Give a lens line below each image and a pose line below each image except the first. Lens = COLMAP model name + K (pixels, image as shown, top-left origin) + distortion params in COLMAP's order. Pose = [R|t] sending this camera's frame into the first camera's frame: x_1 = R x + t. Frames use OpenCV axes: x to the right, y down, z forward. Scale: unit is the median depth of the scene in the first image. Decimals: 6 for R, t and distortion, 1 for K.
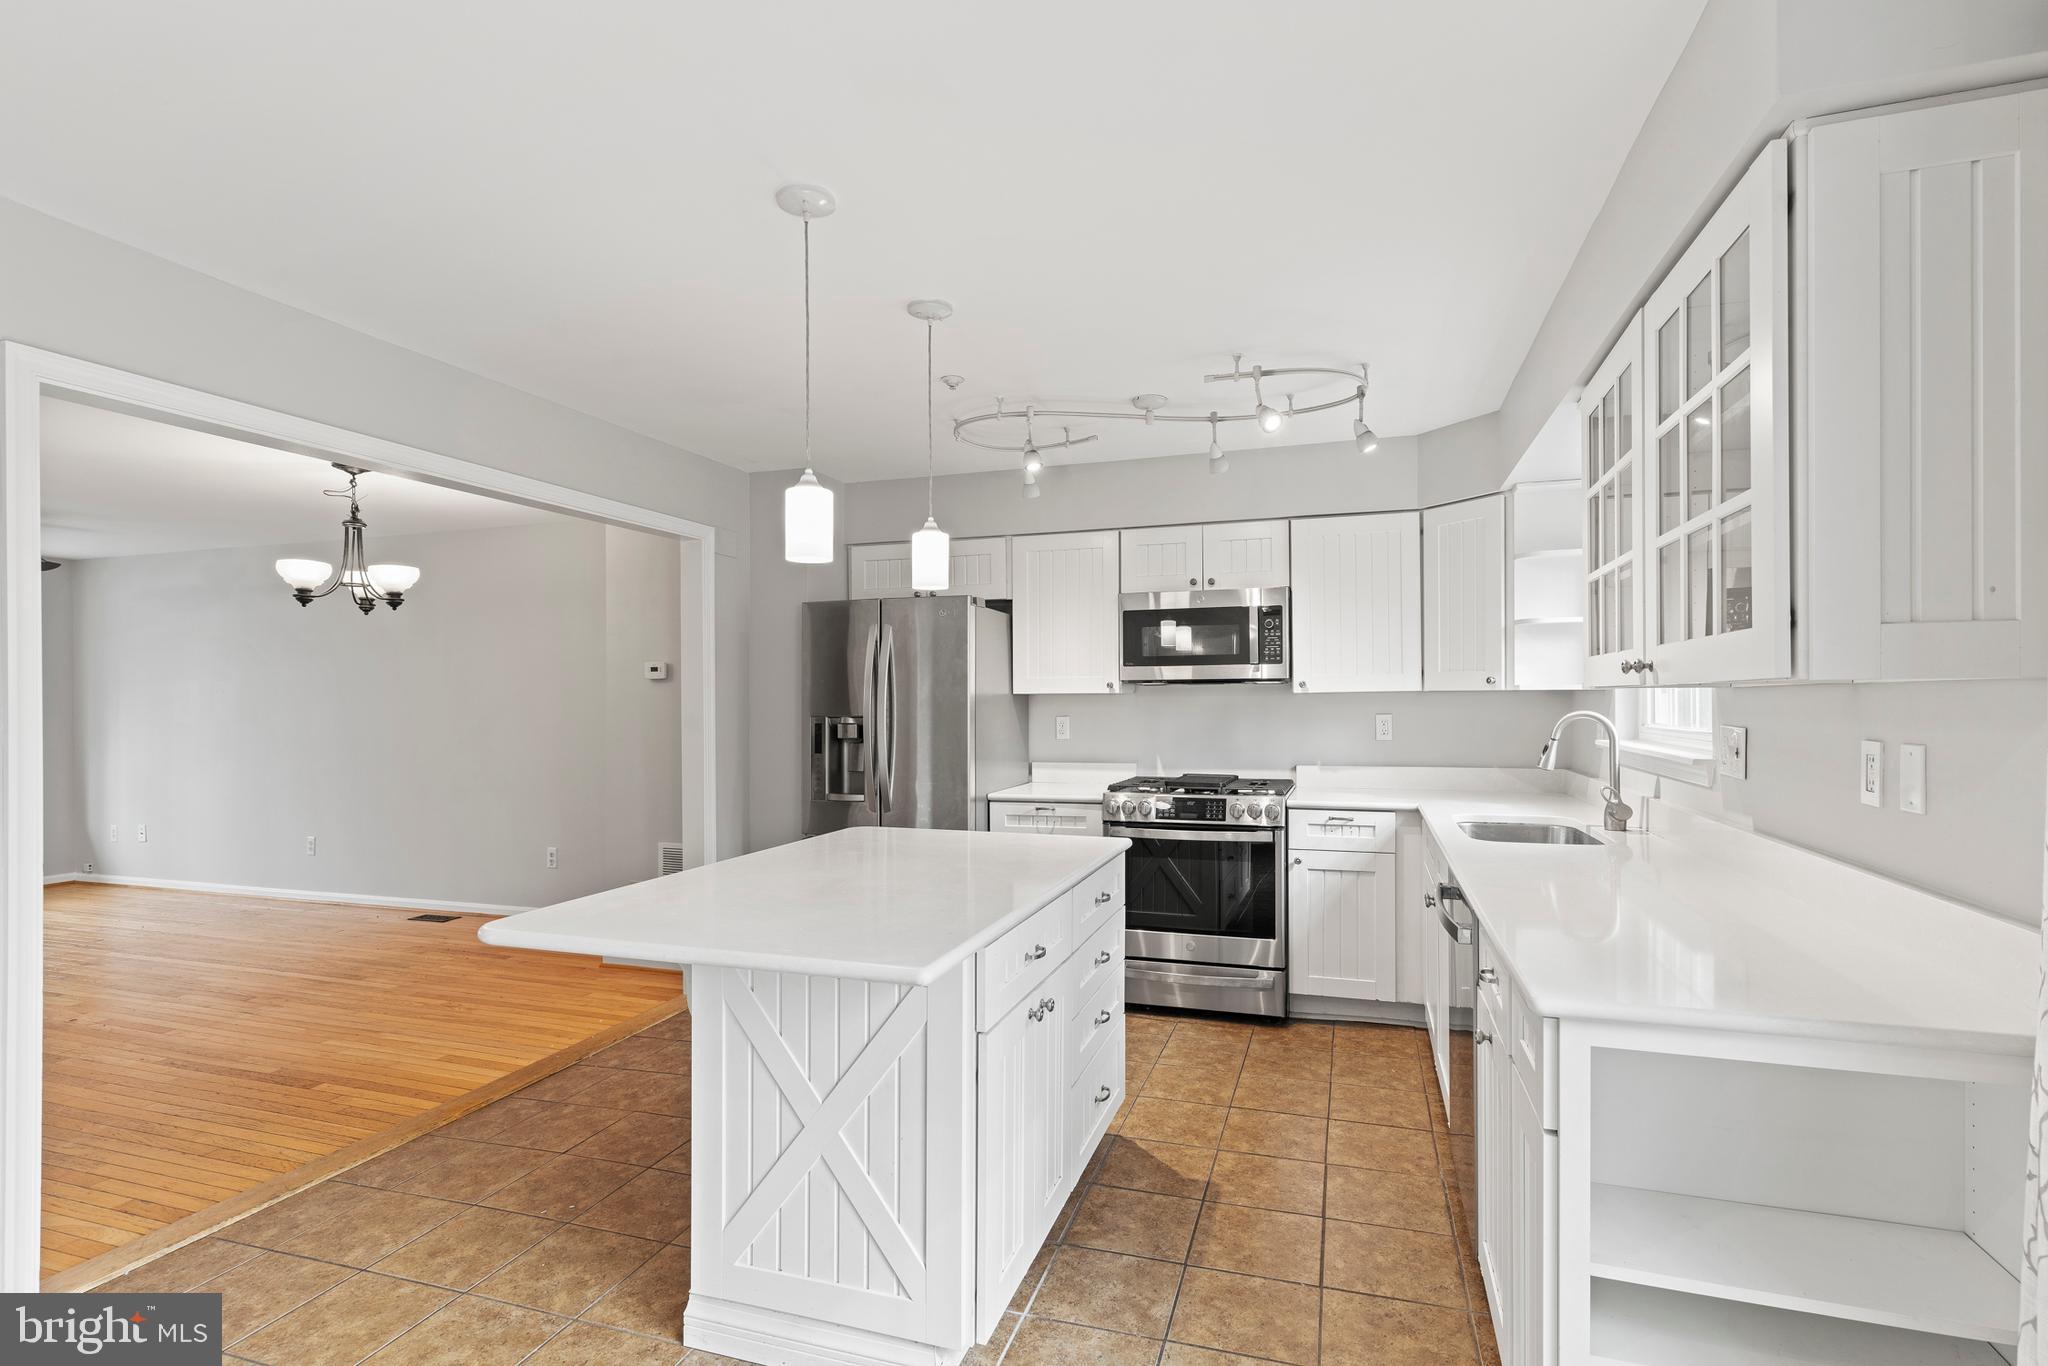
lens RADIAL K [[980.4, 0, 1029.8], [0, 980.4, 708.2], [0, 0, 1]] dist [0.000899, 0.000060]
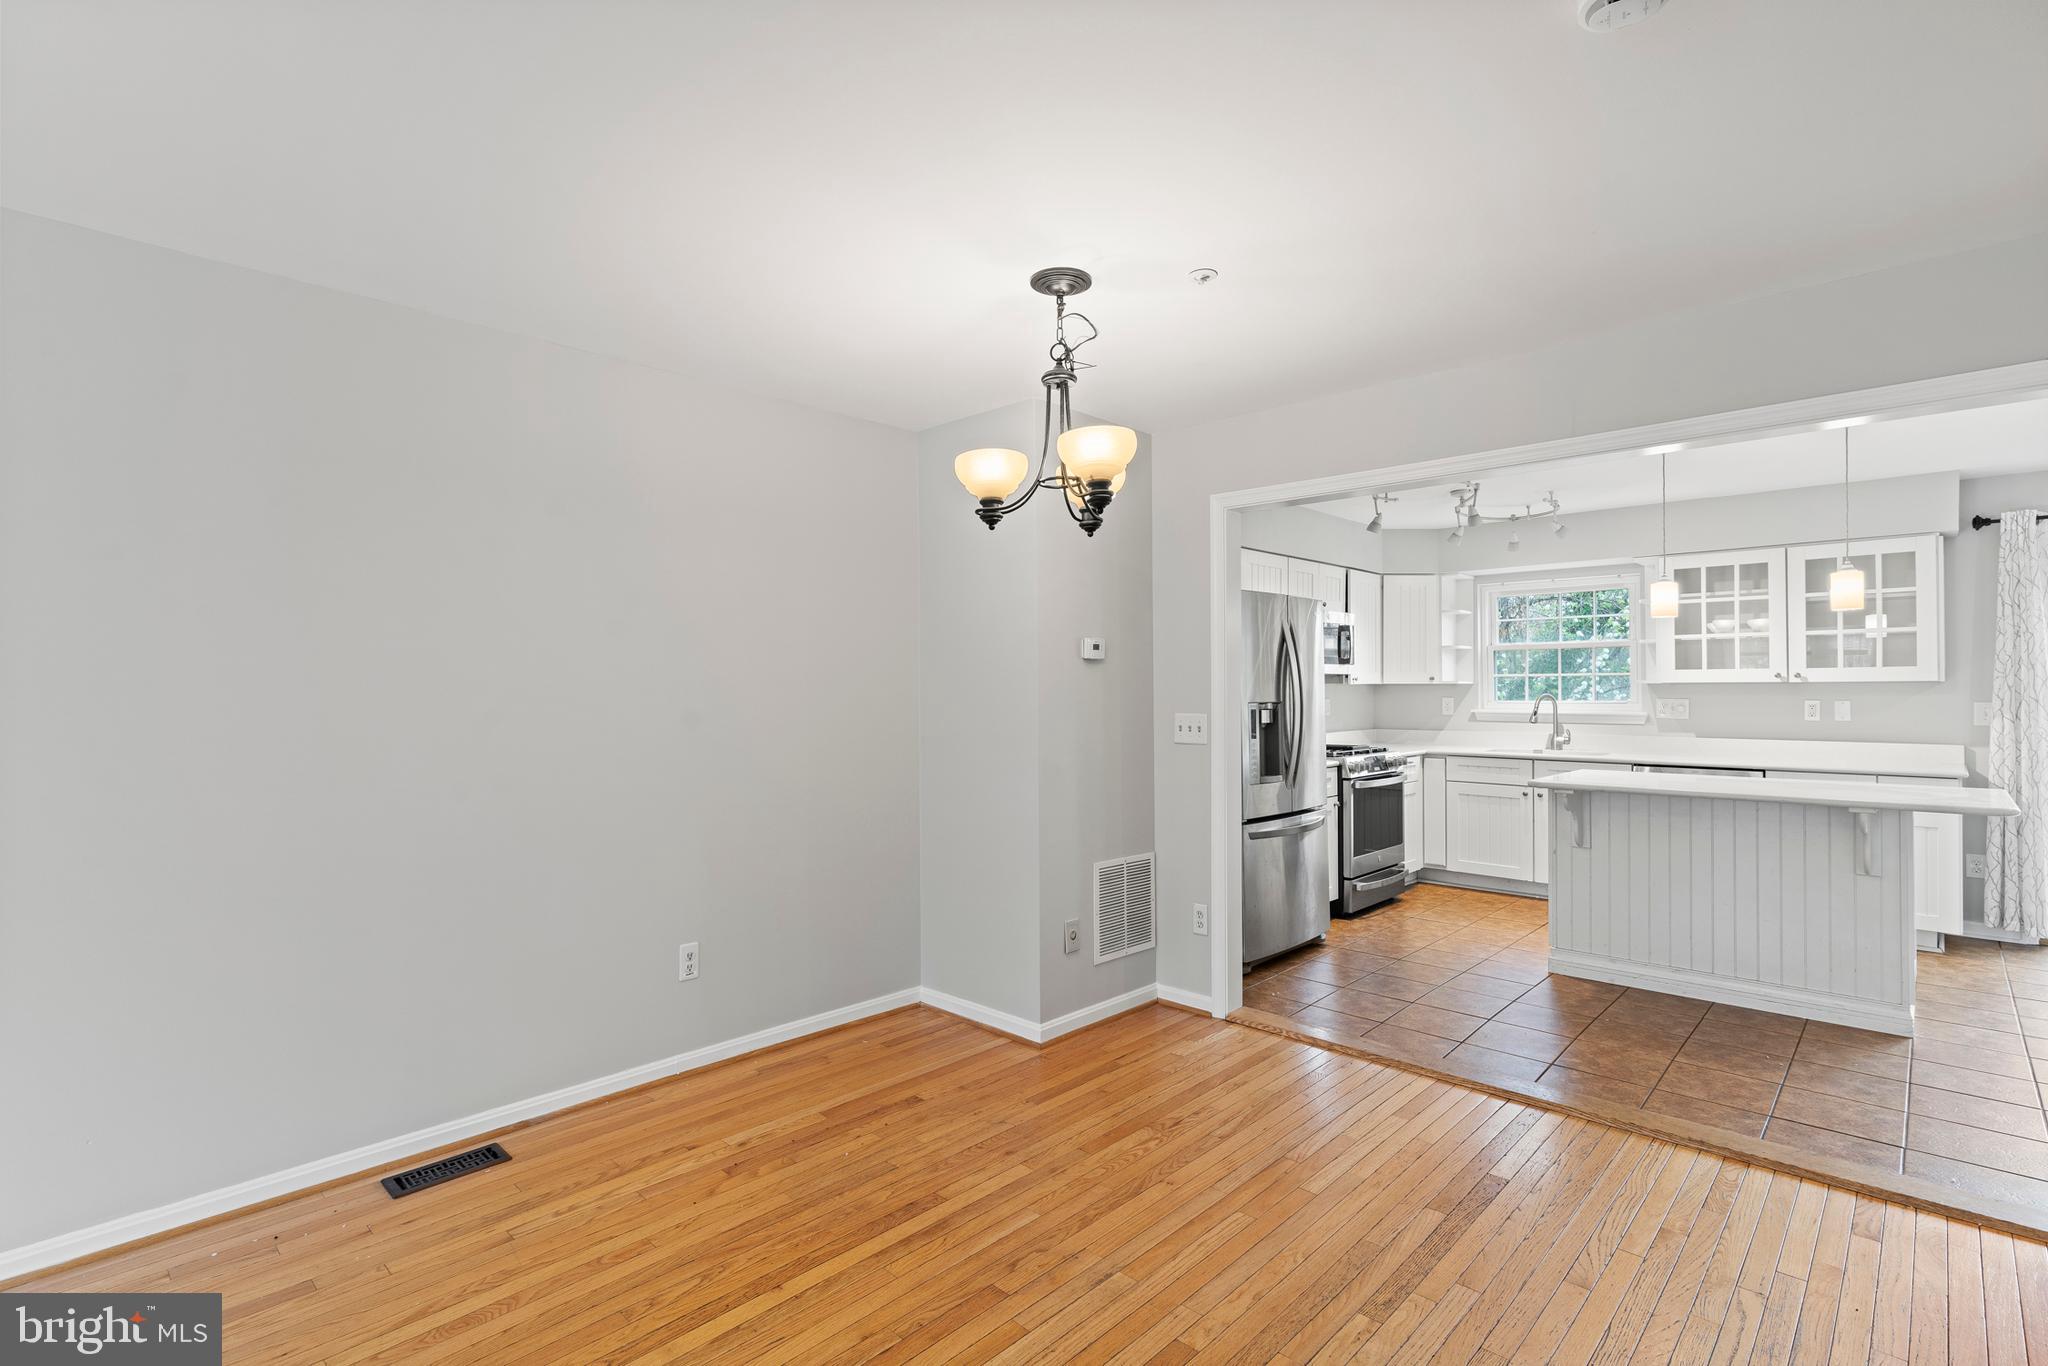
lens RADIAL K [[968.4, 0, 1026.8], [0, 968.4, 686.6], [0, 0, 1]] dist [0.003926, -0.000591]
pose [[0.428558, 0.007102, 0.903486, -1.341727], [0.009538, 0.999878, -0.012384, 0.001816], [-0.903464, 0.013925, 0.428438, 0.848974]]
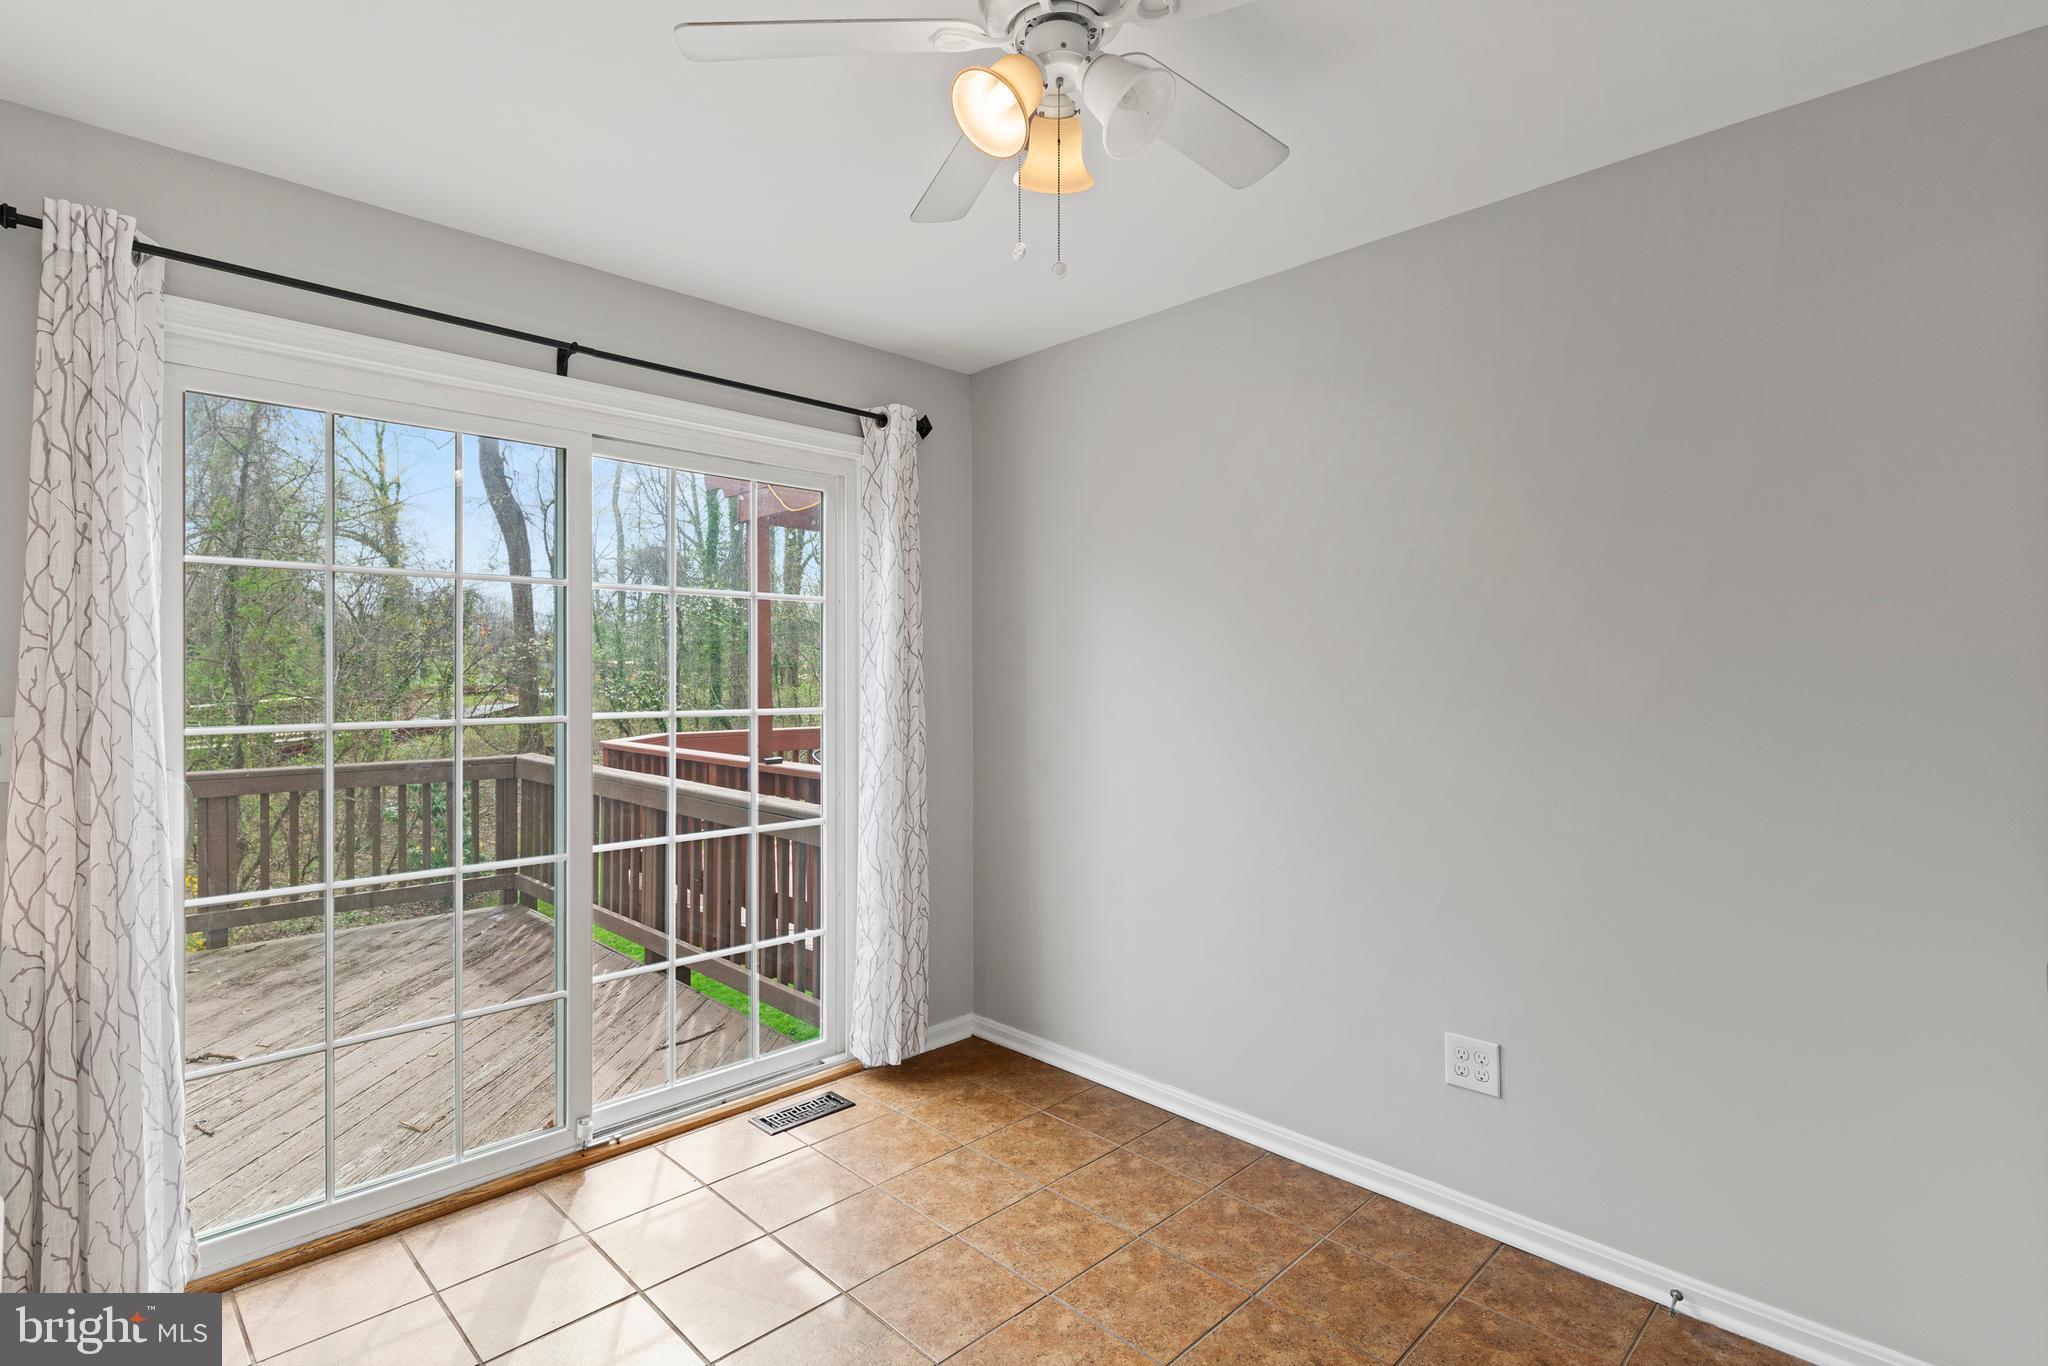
lens RADIAL K [[985.2, 0, 1018.0], [0, 985.2, 667.4], [0, 0, 1]] dist [0.000456, 0.000051]
pose [[-0.891121, 0.007022, 0.453710, -0.315368], [0.008062, 0.999967, 0.000357, -0.001463], [-0.453693, 0.003976, -0.891149, 0.464061]]
